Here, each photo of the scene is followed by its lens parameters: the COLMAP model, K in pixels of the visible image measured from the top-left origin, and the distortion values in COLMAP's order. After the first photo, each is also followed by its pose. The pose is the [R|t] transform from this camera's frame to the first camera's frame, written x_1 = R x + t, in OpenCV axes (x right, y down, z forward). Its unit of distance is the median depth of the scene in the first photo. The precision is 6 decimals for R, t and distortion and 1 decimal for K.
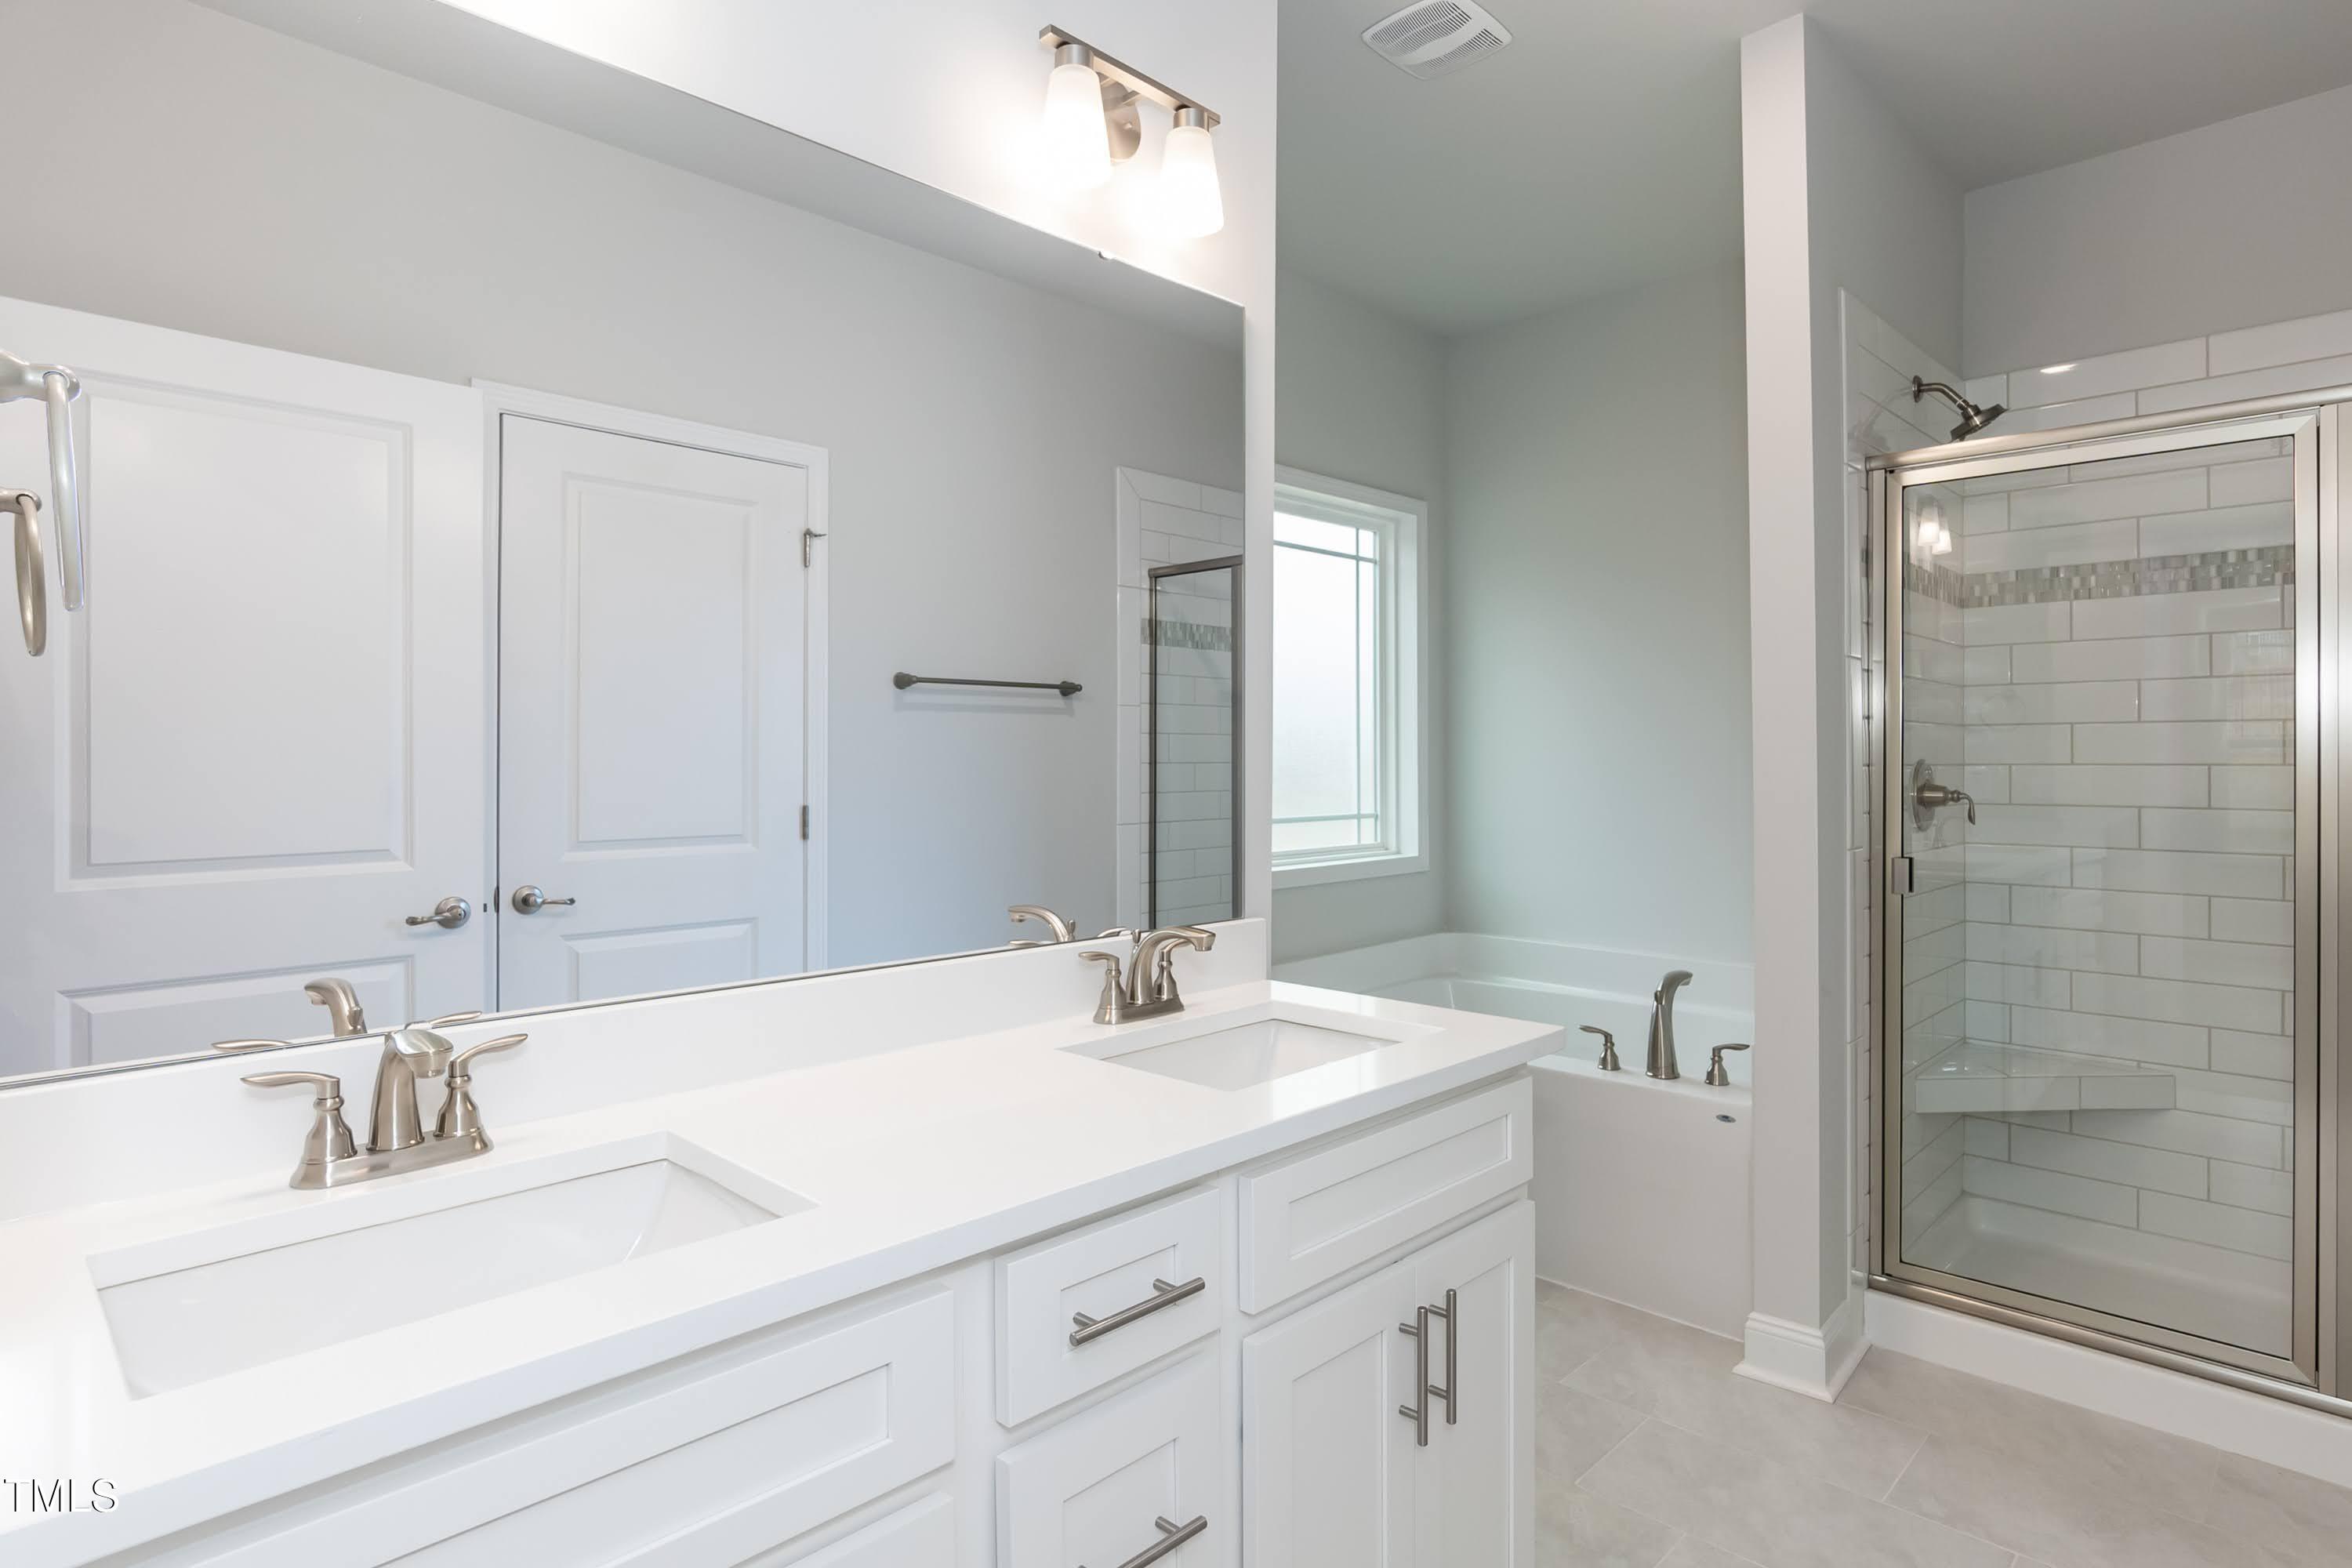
lens RADIAL K [[1223.0, 0, 1182.1], [0, 1223.0, 763.1], [0, 0, 1]] dist [-0.016653, 0.000022]
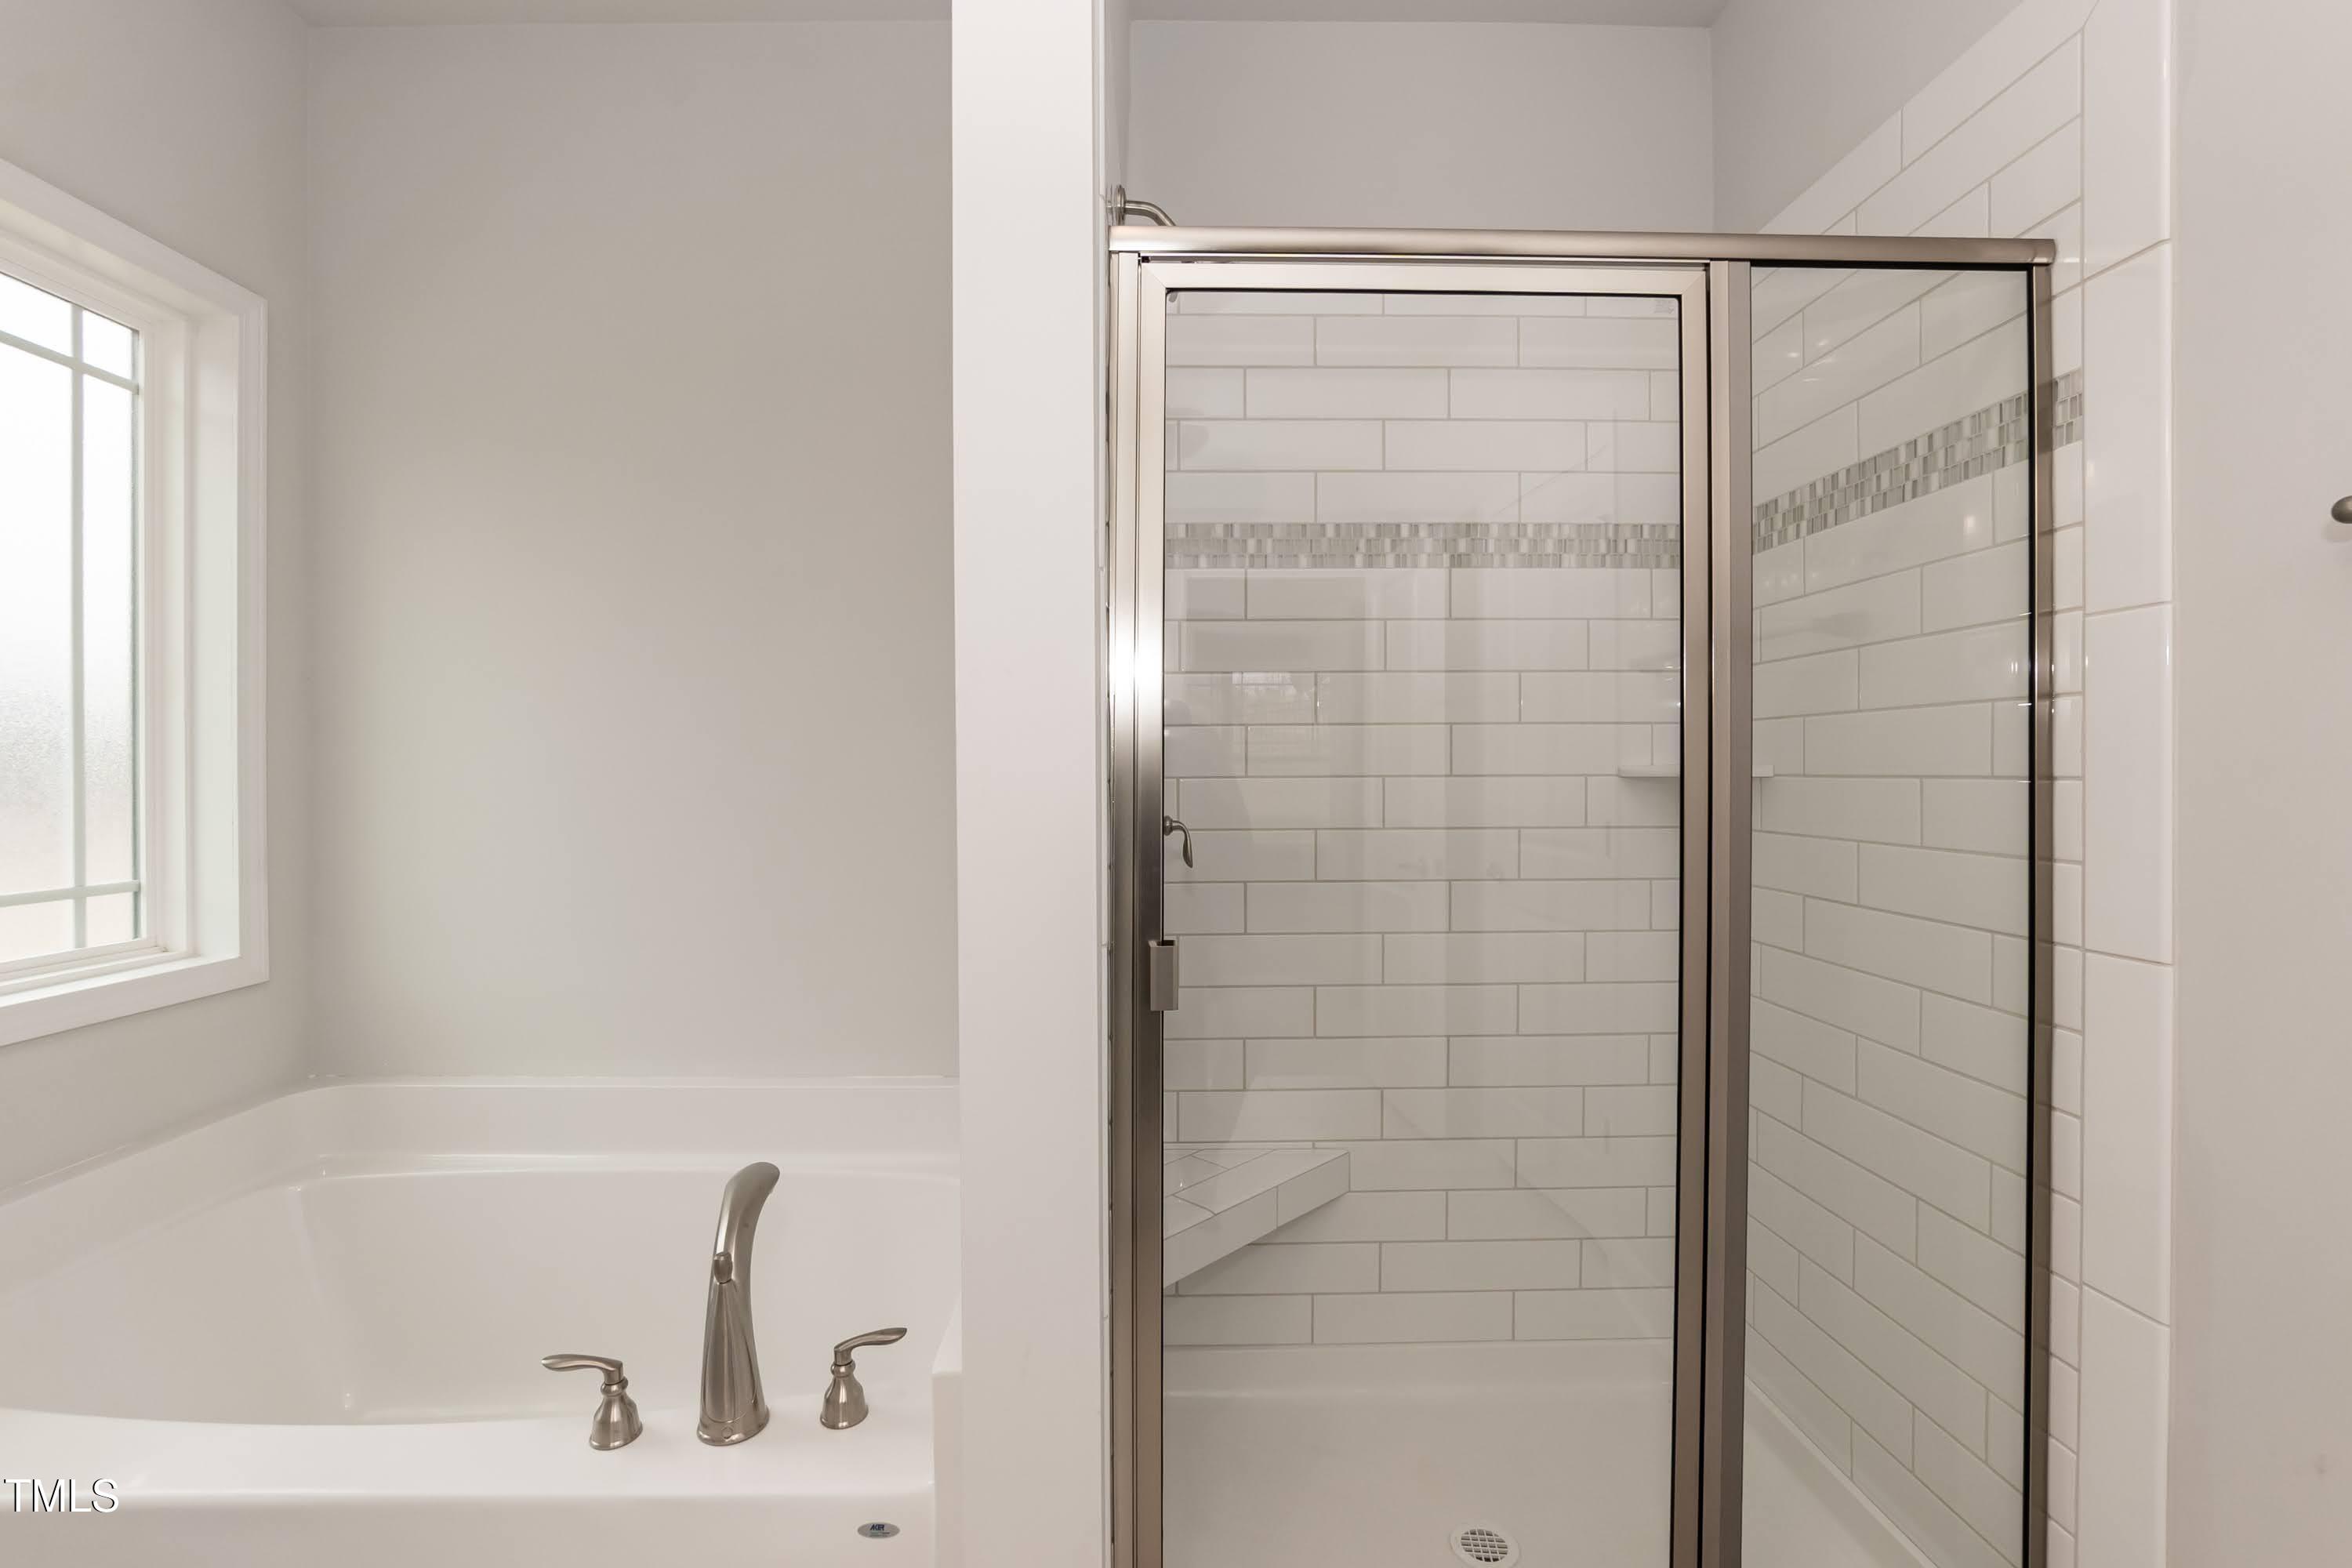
lens RADIAL K [[1066.8, 0, 1175.8], [0, 1066.8, 765.4], [0, 0, 1]] dist [-0.011090, -0.000582]
pose [[0.688422, 0.002144, 0.725308, 0.203262], [0.007259, 0.999925, -0.009846, -0.000211], [-0.725275, 0.012043, 0.688354, 0.562769]]
